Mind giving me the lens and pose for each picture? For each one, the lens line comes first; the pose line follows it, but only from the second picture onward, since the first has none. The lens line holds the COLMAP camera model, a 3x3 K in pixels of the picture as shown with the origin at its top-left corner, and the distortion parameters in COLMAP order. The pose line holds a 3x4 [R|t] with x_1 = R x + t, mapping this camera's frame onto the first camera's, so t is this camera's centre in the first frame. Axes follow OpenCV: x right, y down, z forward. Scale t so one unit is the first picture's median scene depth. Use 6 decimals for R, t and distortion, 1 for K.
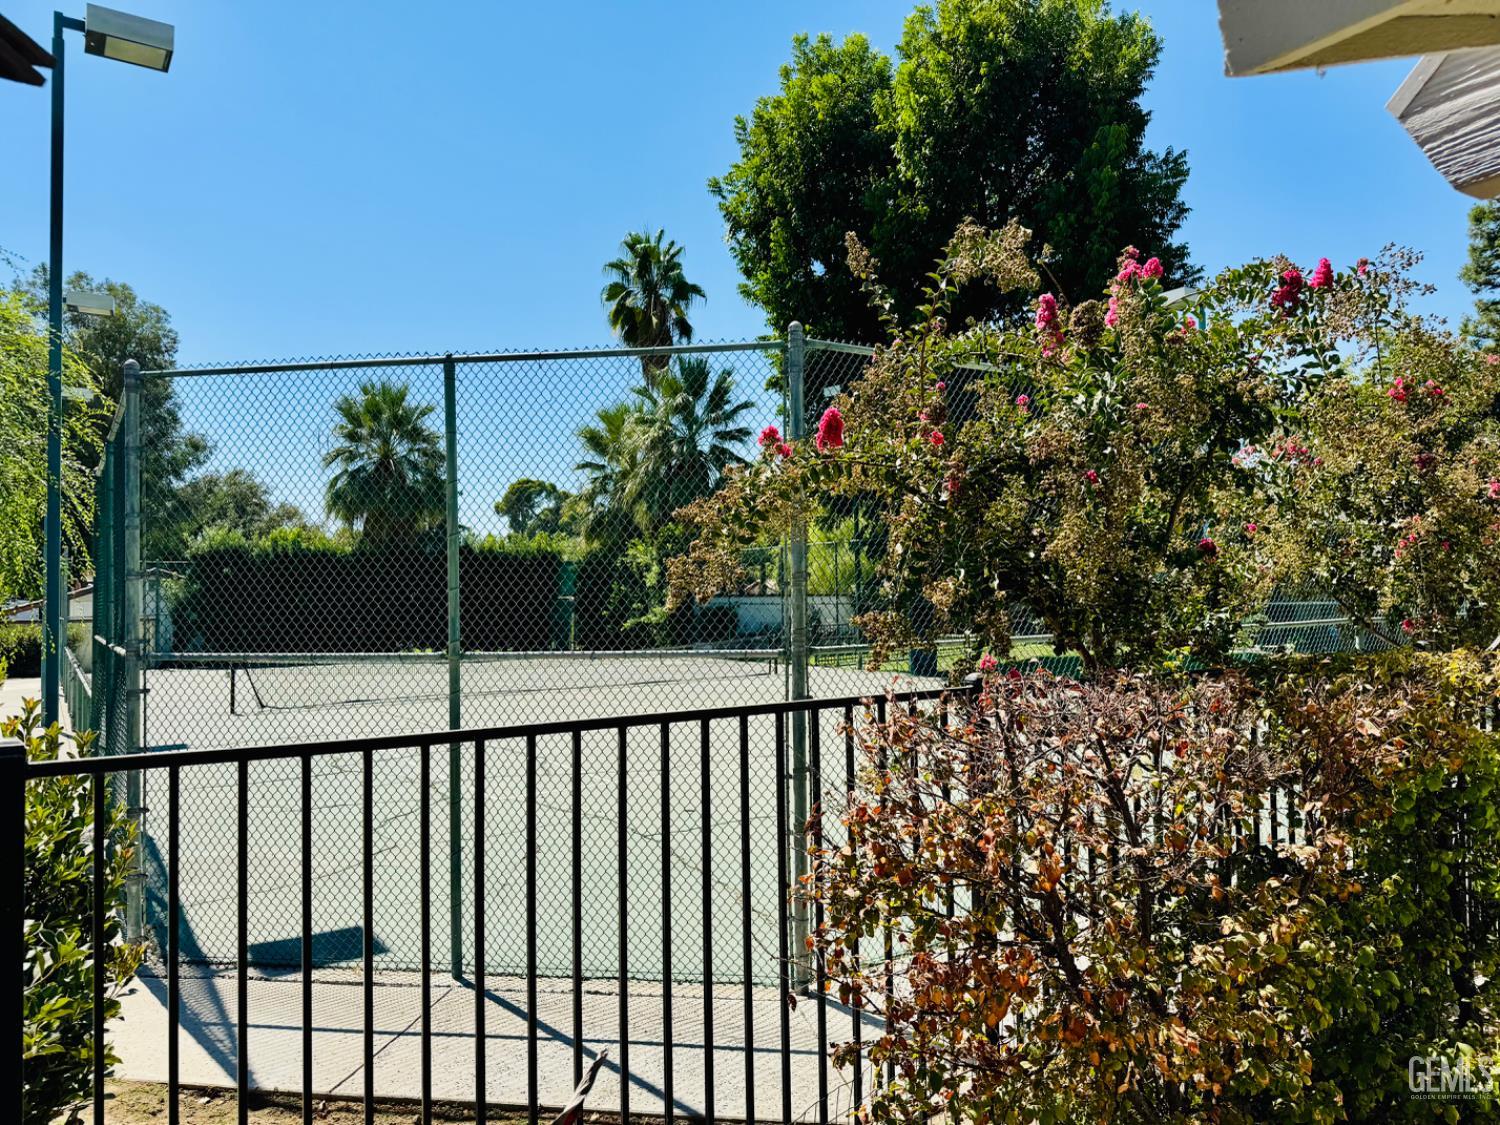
lens RADIAL K [[1092.2, 0, 764.1], [0, 1092.2, 566.3], [0, 0, 1]] dist [0.076218, -0.091559]
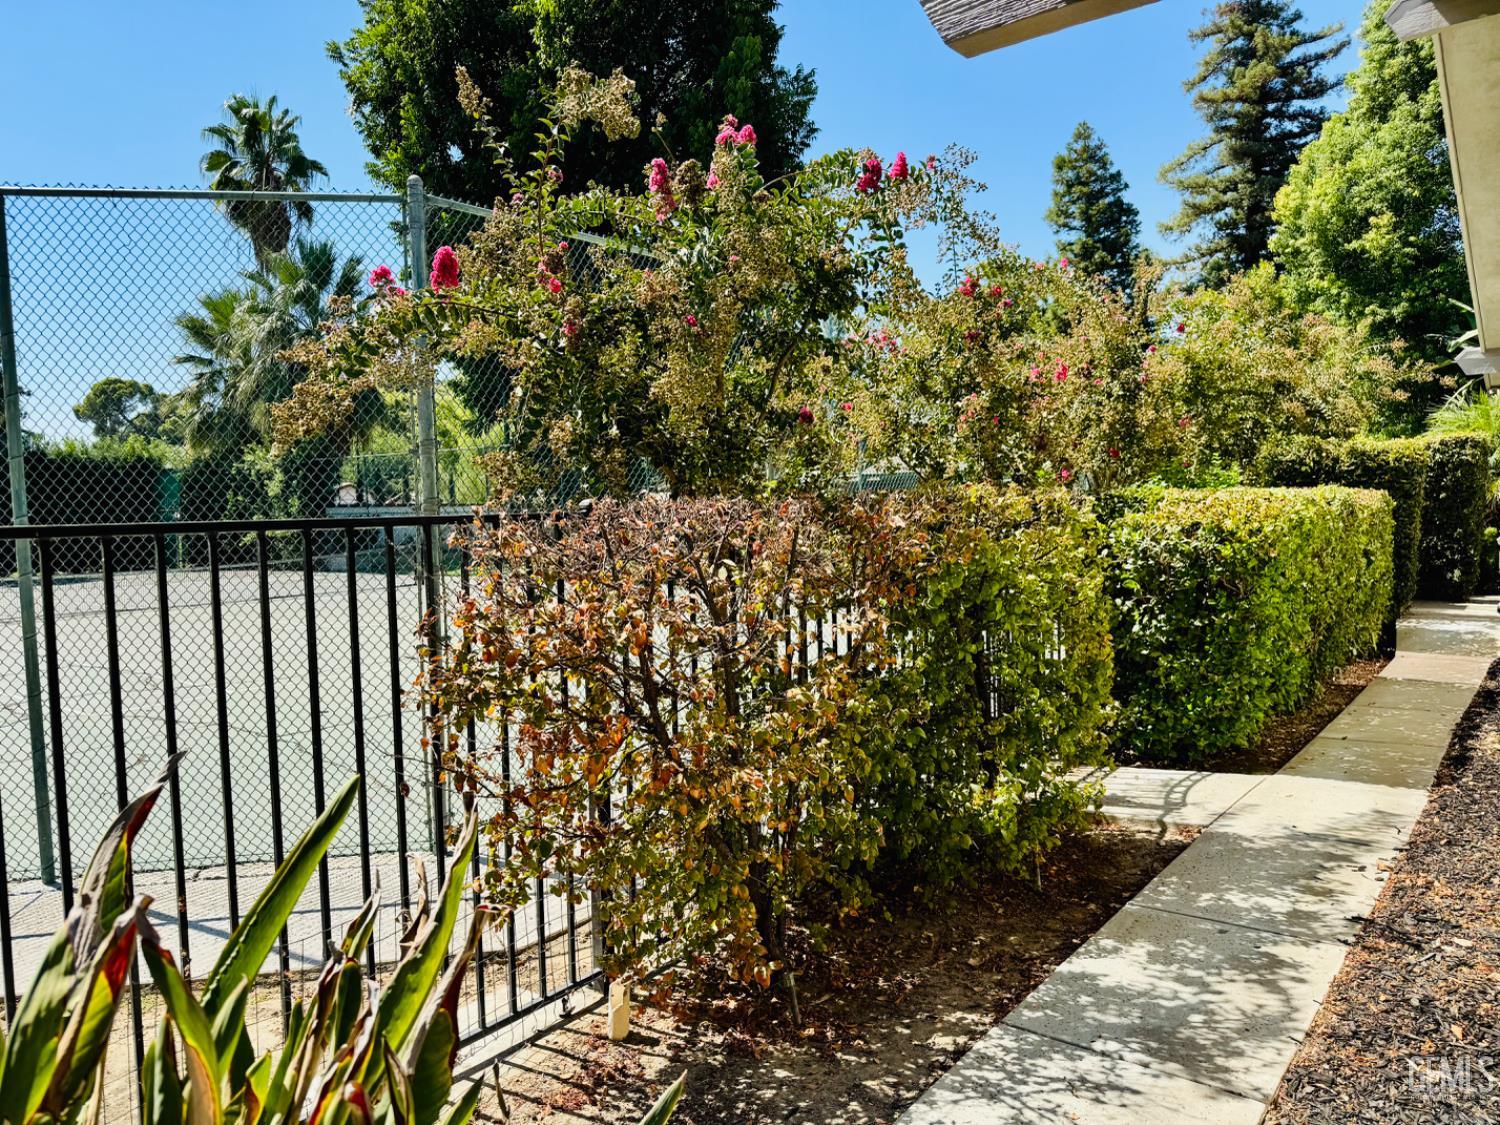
lens RADIAL K [[1092.2, 0, 764.1], [0, 1092.2, 566.3], [0, 0, 1]] dist [0.076218, -0.091559]
pose [[0.951546, -0.022529, 0.306681, 0.014576], [-0.001304, 0.997008, 0.077289, 0.046582], [-0.307505, -0.073944, 0.948669, -0.049117]]
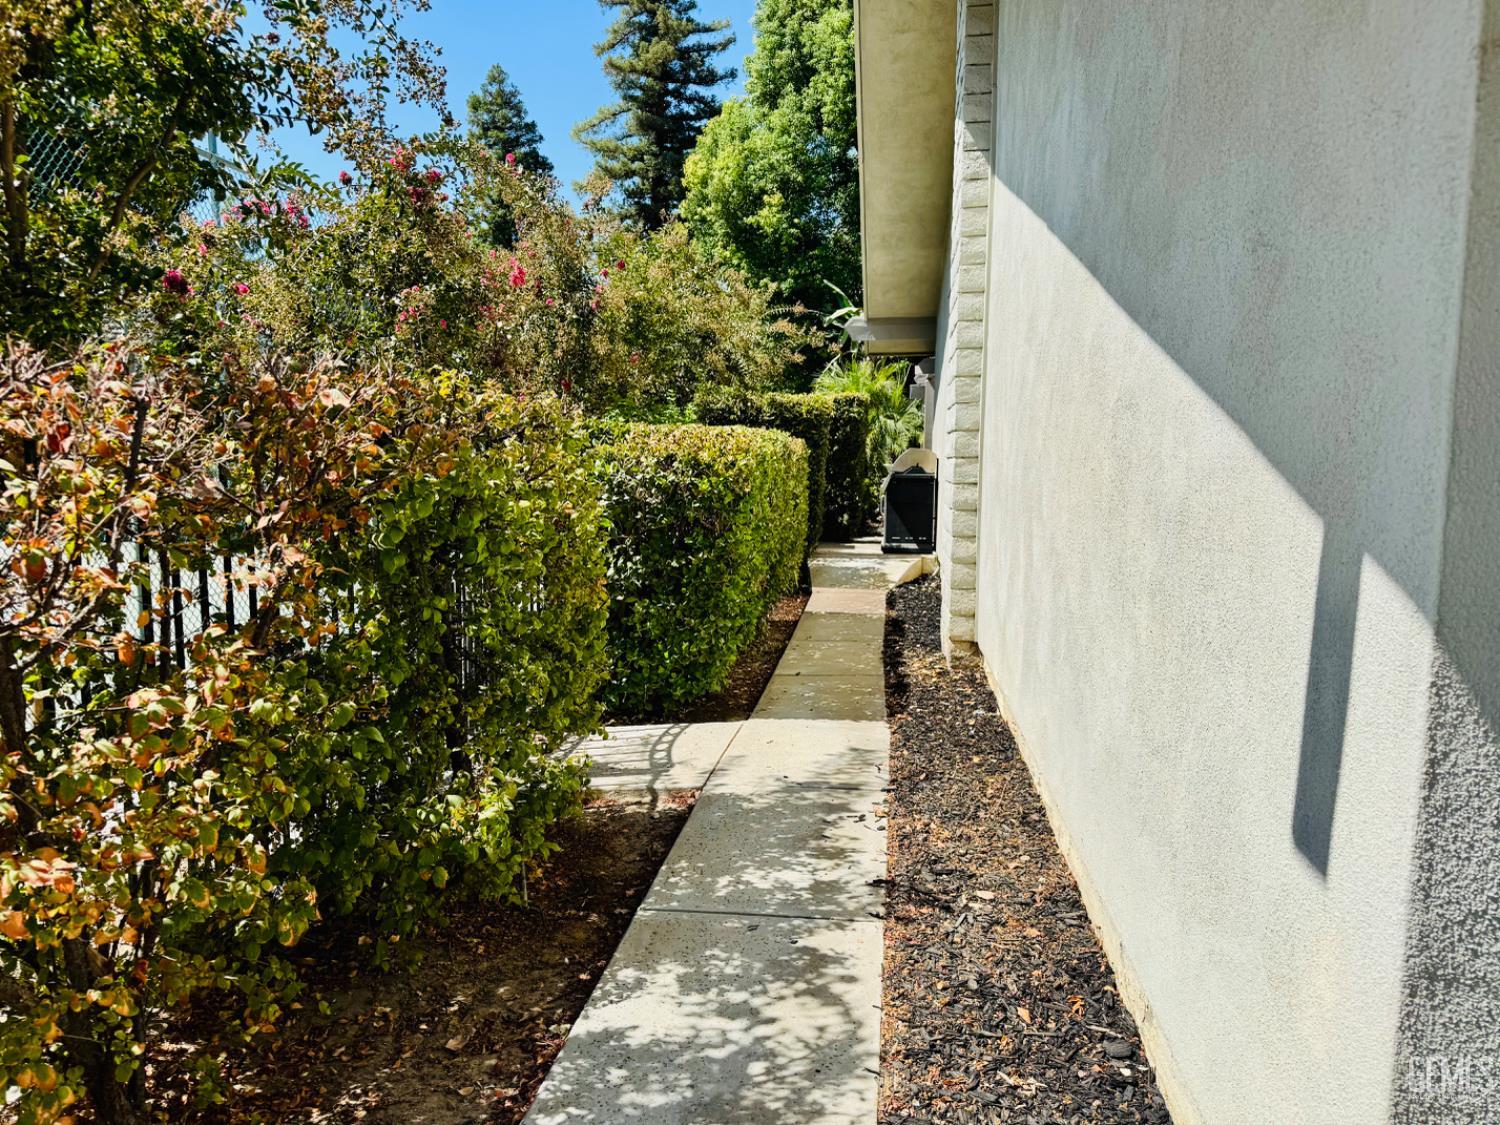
lens RADIAL K [[1074.9, 0, 760.2], [0, 1074.9, 562.3], [0, 0, 1]] dist [0.115653, -0.186932]
pose [[0.677455, -0.057166, 0.733339, 0.090776], [-0.033853, 0.993496, 0.108719, 0.075575], [-0.734785, -0.098478, 0.671114, 0.135157]]
